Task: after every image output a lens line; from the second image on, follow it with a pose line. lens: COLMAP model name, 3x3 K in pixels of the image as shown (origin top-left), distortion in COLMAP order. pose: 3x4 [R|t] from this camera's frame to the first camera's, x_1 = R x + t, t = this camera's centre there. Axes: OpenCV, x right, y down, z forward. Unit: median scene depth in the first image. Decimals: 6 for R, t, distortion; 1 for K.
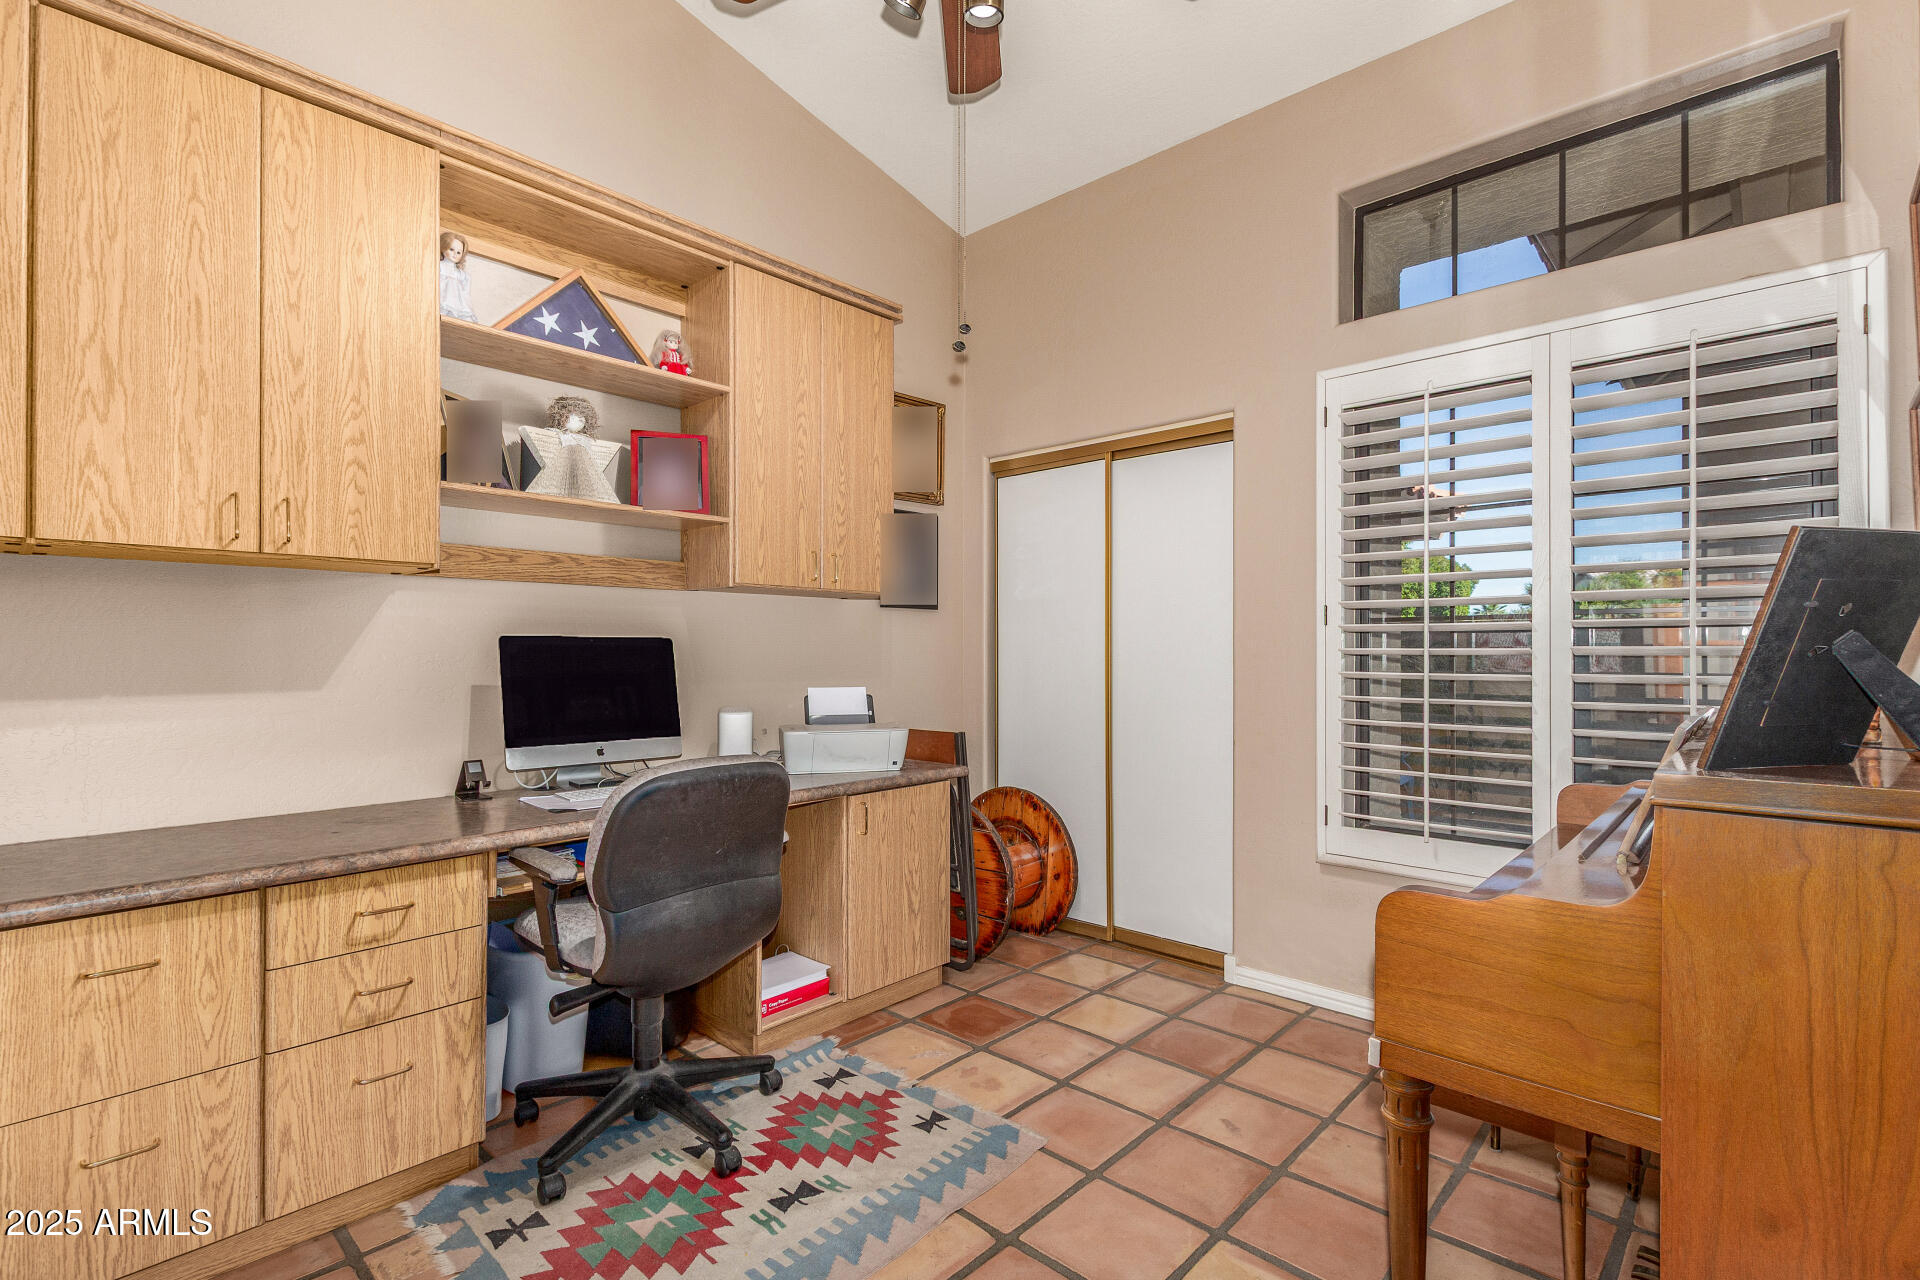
lens RADIAL K [[880.5, 0, 960.0], [0, 880.5, 640.0], [0, 0, 1]] dist [0.000129, -0.000874]
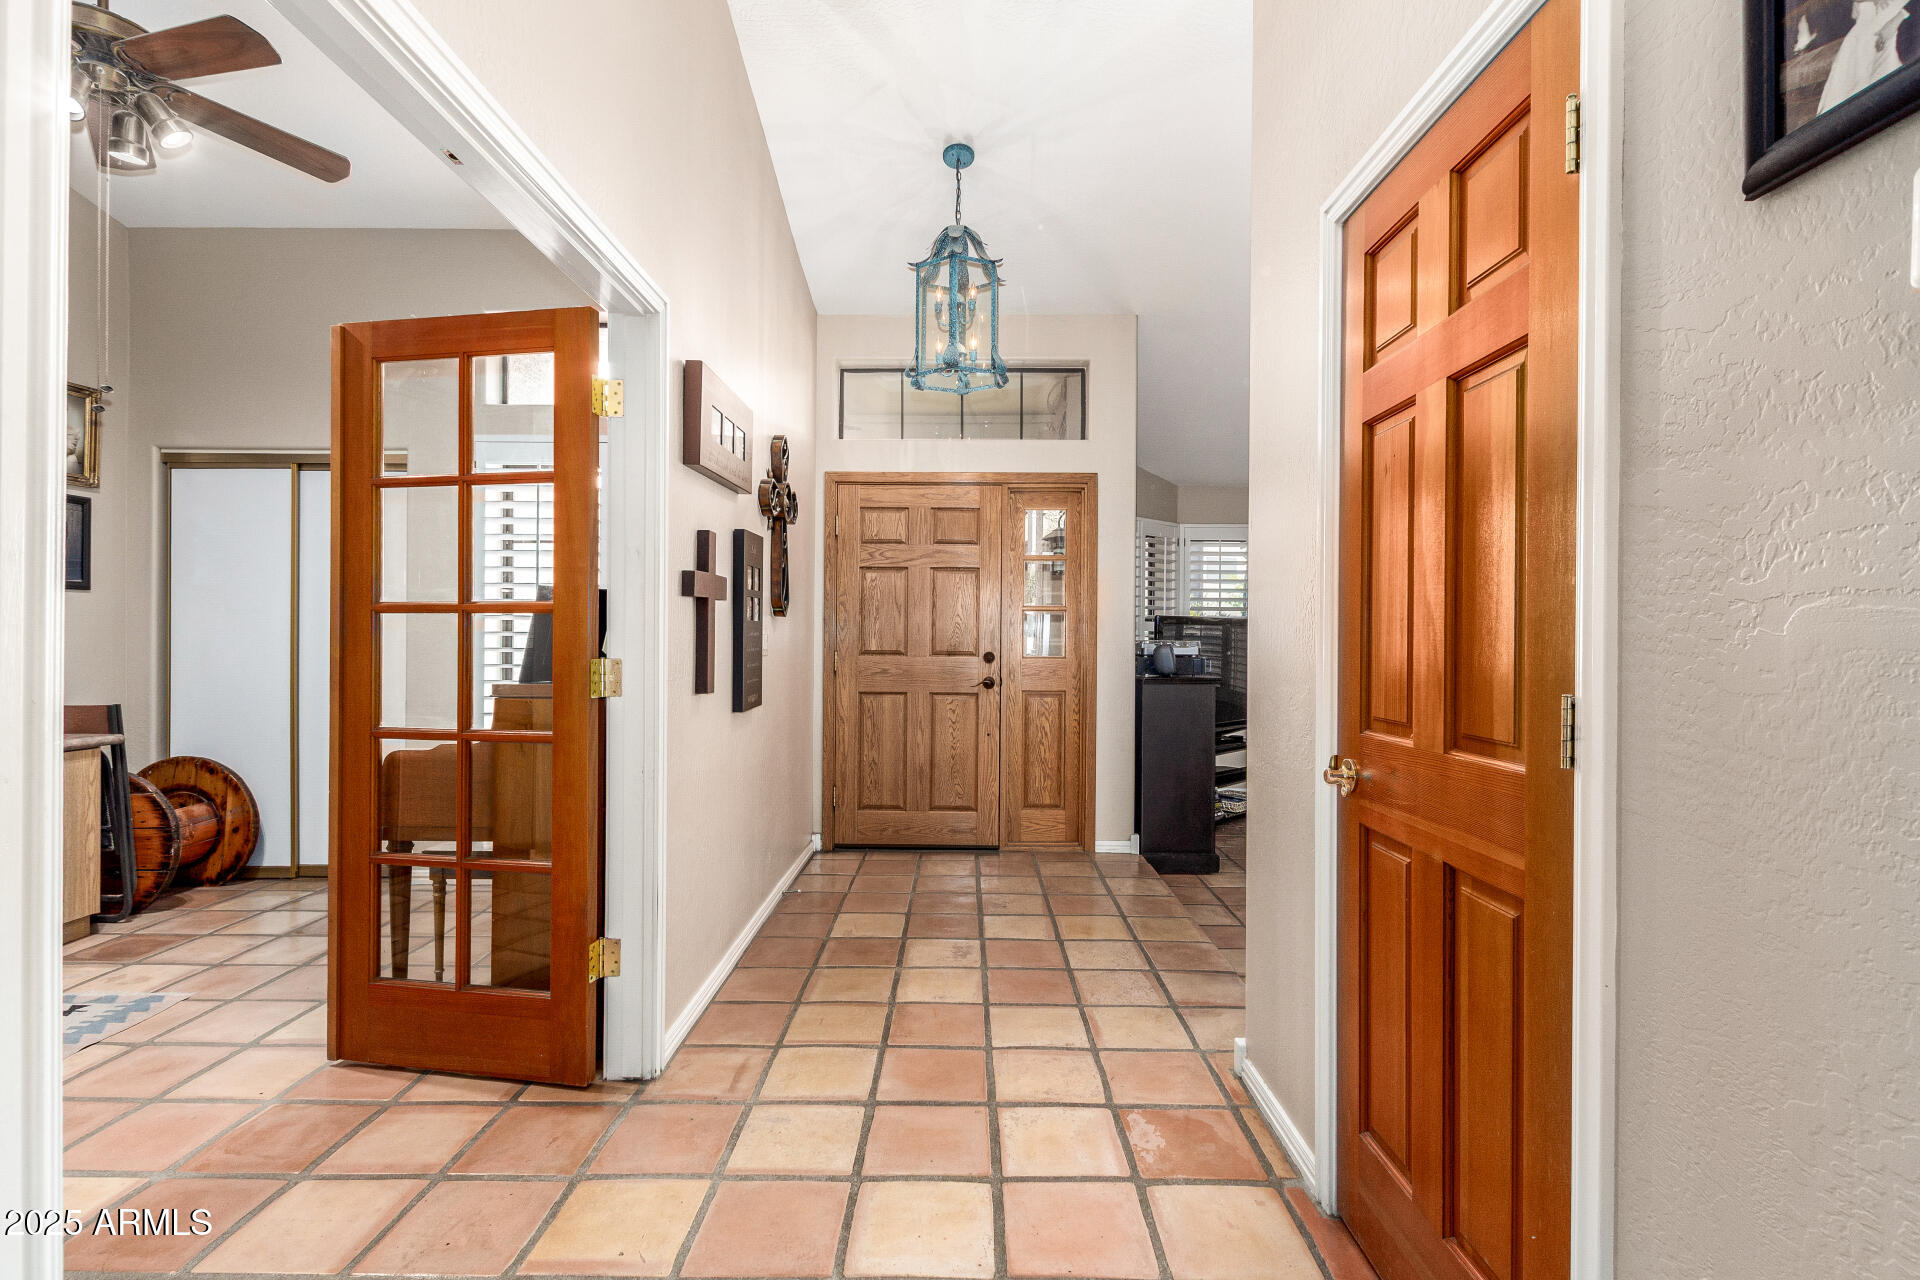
lens RADIAL K [[870.0, 0, 960.0], [0, 870.0, 640.0], [0, 0, 1]] dist [0.001338, -0.000196]
pose [[0.735272, 0.004432, 0.677757, 0.035017], [-0.014693, 0.999848, 0.009402, -0.001167], [-0.677612, -0.016871, 0.735226, -0.462845]]
